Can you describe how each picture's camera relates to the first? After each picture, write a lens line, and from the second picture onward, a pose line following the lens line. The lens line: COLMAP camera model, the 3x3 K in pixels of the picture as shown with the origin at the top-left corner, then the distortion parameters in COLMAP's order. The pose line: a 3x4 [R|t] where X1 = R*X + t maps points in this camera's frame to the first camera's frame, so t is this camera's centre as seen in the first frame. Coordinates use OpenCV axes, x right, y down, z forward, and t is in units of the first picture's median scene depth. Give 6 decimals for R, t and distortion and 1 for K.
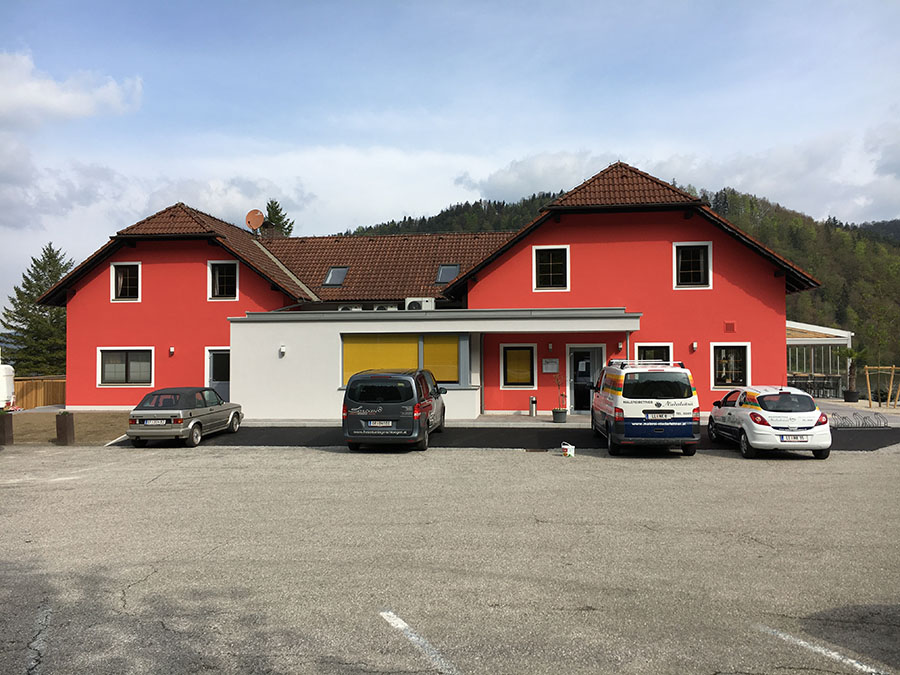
lens RADIAL K [[774.5, 0, 450.0], [0, 774.5, 337.5], [0, 0, 1]] dist [0.078033, 0.002342]
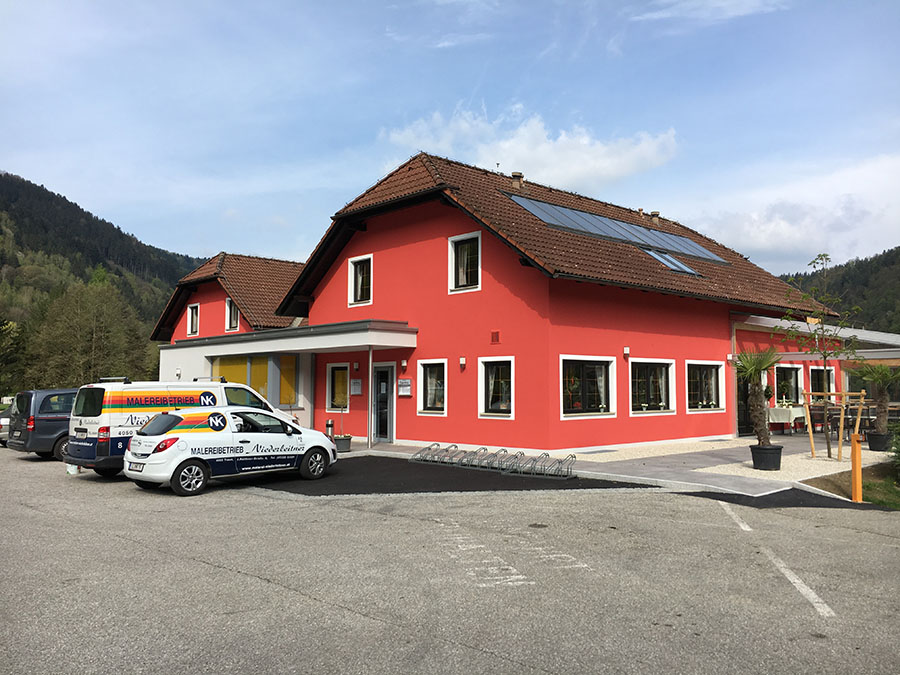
lens RADIAL K [[759.9, 0, 450.0], [0, 759.9, 337.5], [0, 0, 1]] dist [0.001625, 0.000728]
pose [[0.771025, -0.039095, -0.635604, 0.793289], [0.012599, 0.998855, -0.046155, 0.021081], [0.636680, 0.027579, 0.770634, 0.382451]]
